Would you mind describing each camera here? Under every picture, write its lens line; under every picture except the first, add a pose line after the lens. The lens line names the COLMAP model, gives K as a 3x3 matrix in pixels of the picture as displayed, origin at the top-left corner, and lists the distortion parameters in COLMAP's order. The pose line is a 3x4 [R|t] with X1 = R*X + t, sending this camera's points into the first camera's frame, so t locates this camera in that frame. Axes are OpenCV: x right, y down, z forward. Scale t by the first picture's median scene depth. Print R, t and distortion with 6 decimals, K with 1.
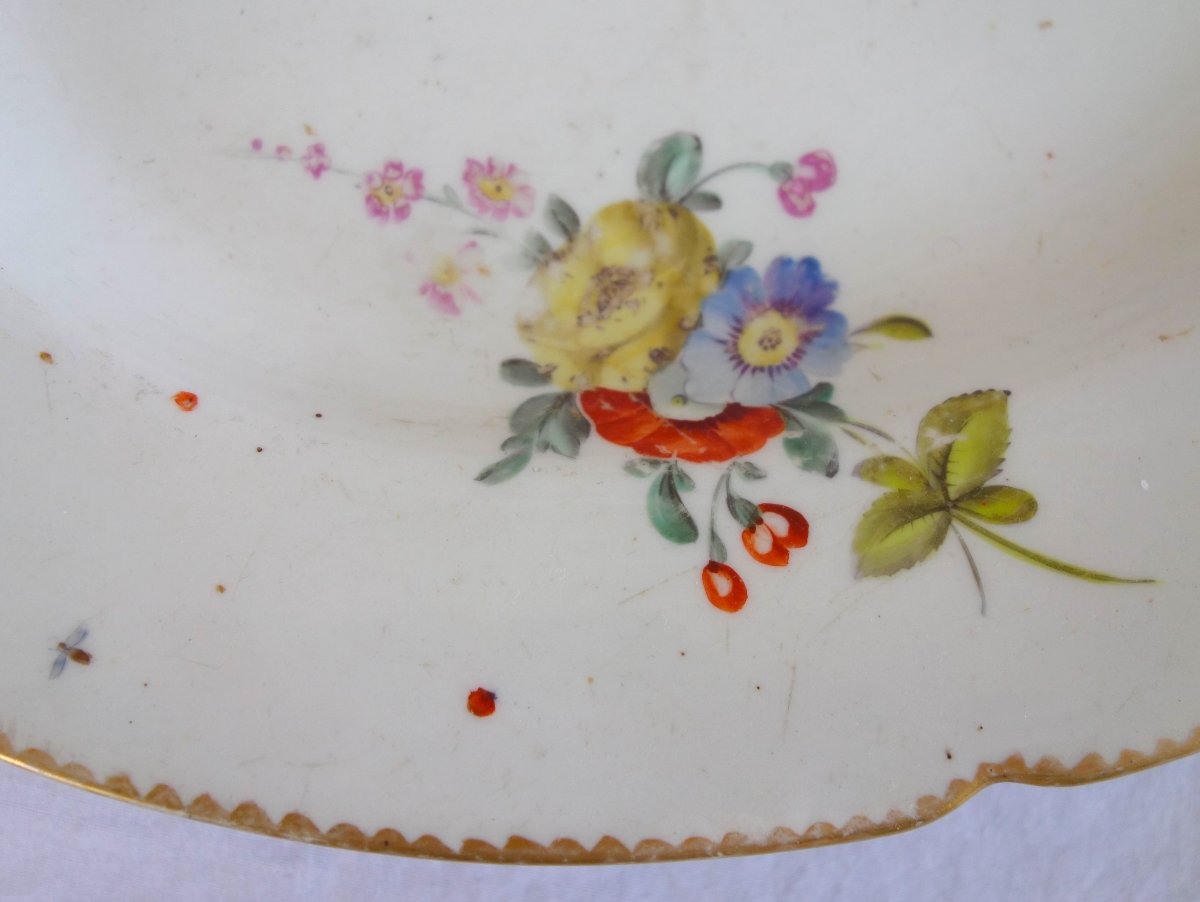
lens RADIAL K [[1228.0, 0, 633.0], [0, 1228.0, 411.3], [0, 0, 1]] dist [-0.000701, 0.001961]
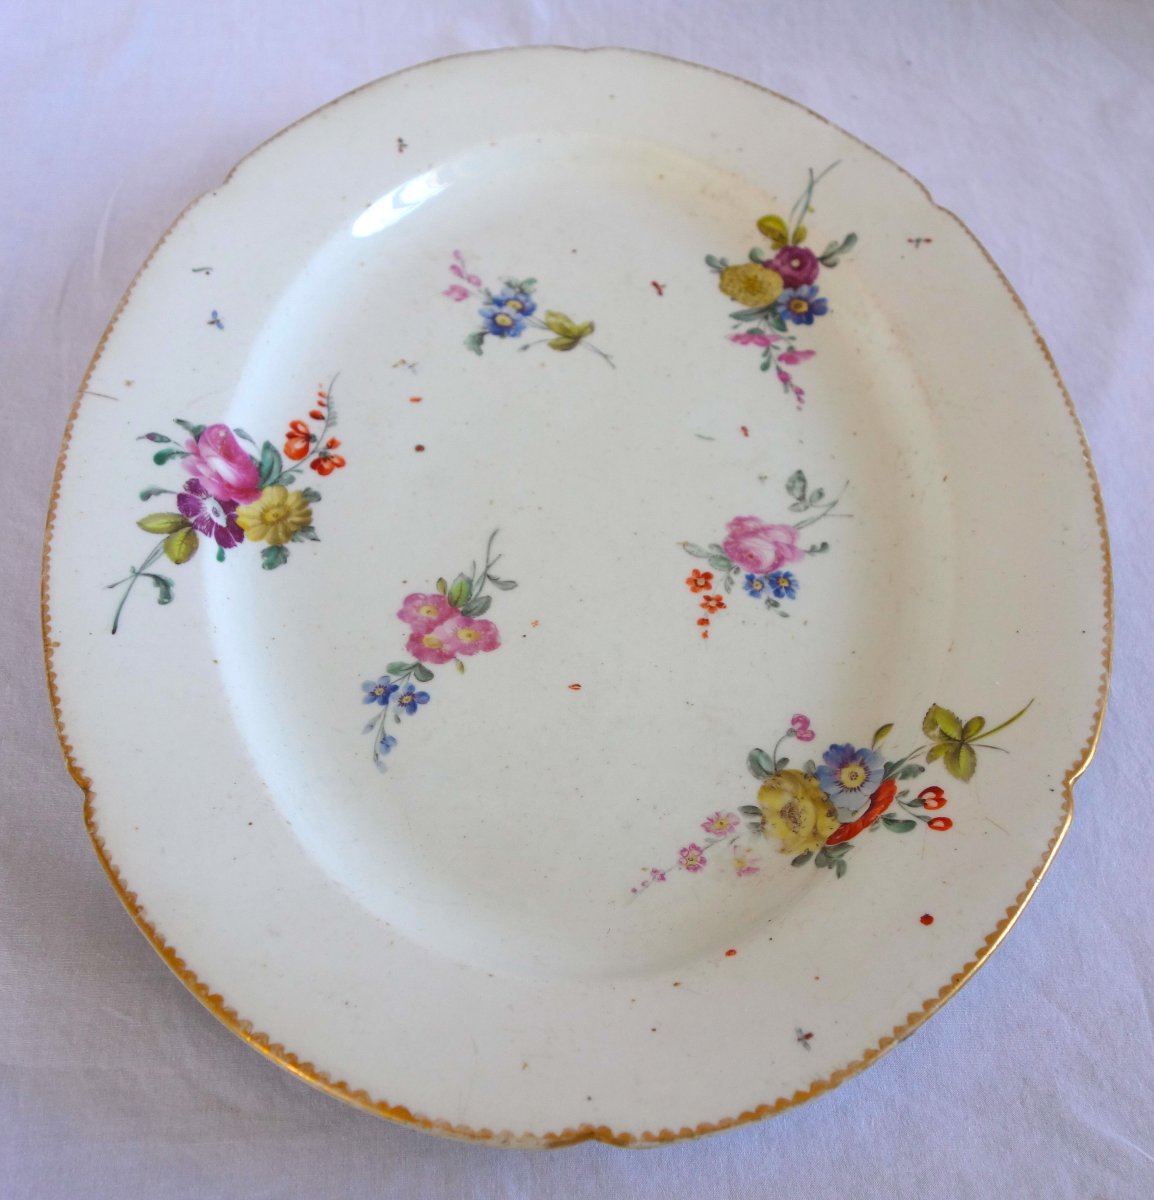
lens RADIAL K [[1495.9, 0, 627.8], [0, 1495.9, 634.8], [0, 0, 1]] dist [-0.005720, -0.033921]
pose [[0.630315, -0.629588, 0.454227, -1.191254], [0.776018, 0.527785, -0.345311, 0.416889], [-0.022330, 0.570143, 0.821242, -1.312749]]
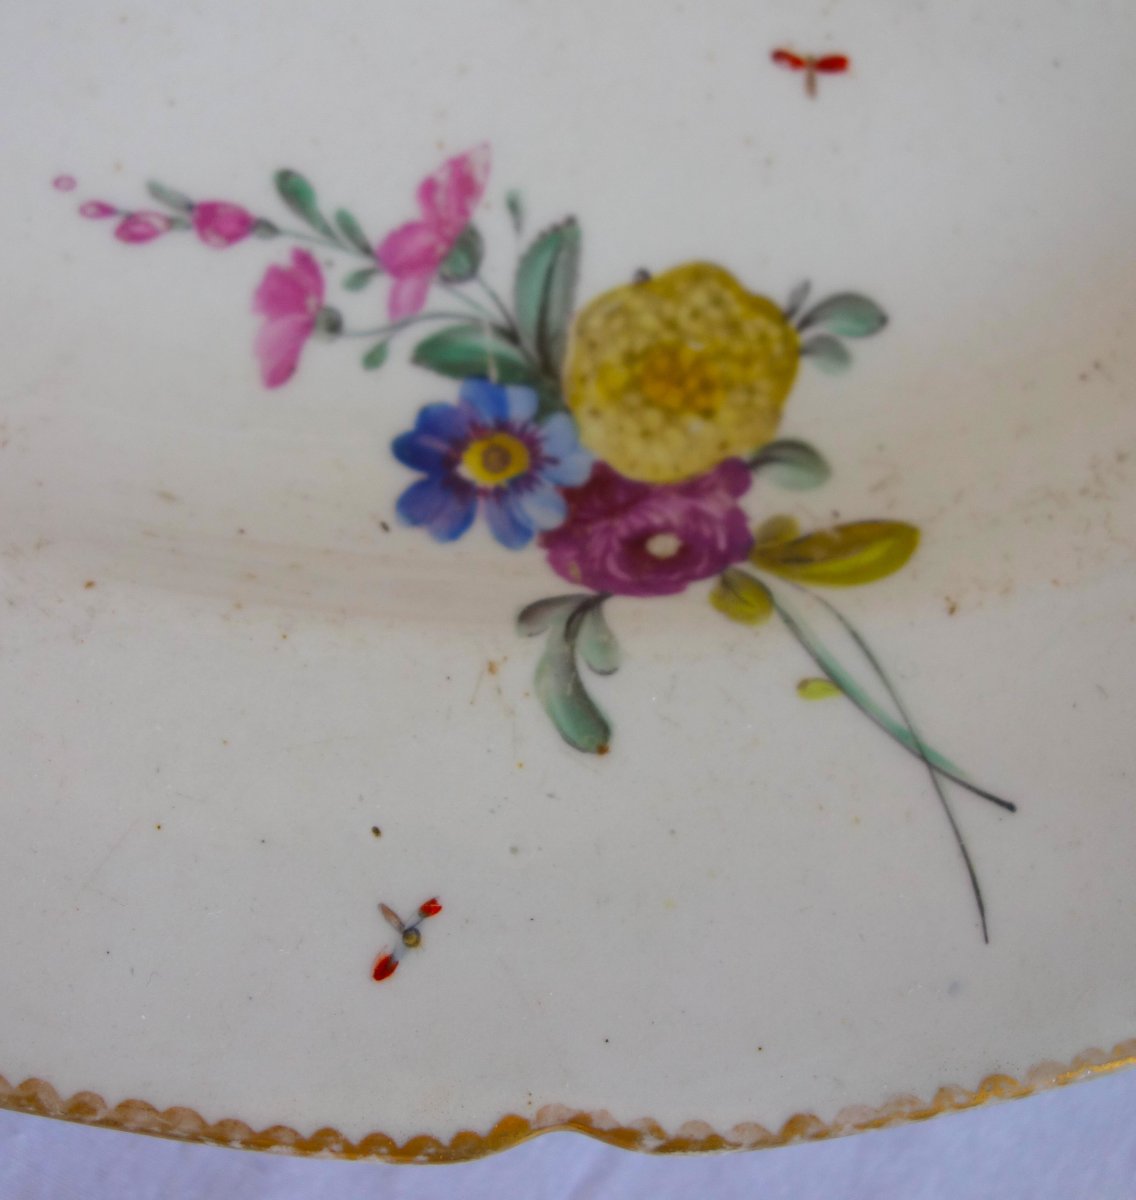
lens RADIAL K [[1737.7, 0, 500.7], [0, 1737.7, 536.9], [0, 0, 1]] dist [0.000499, 0.010204]
pose [[0.369413, 0.928662, -0.033493, 1.161432], [-0.928429, 0.367312, -0.055685, -0.781840], [-0.039410, 0.051667, 0.997886, -0.026844]]
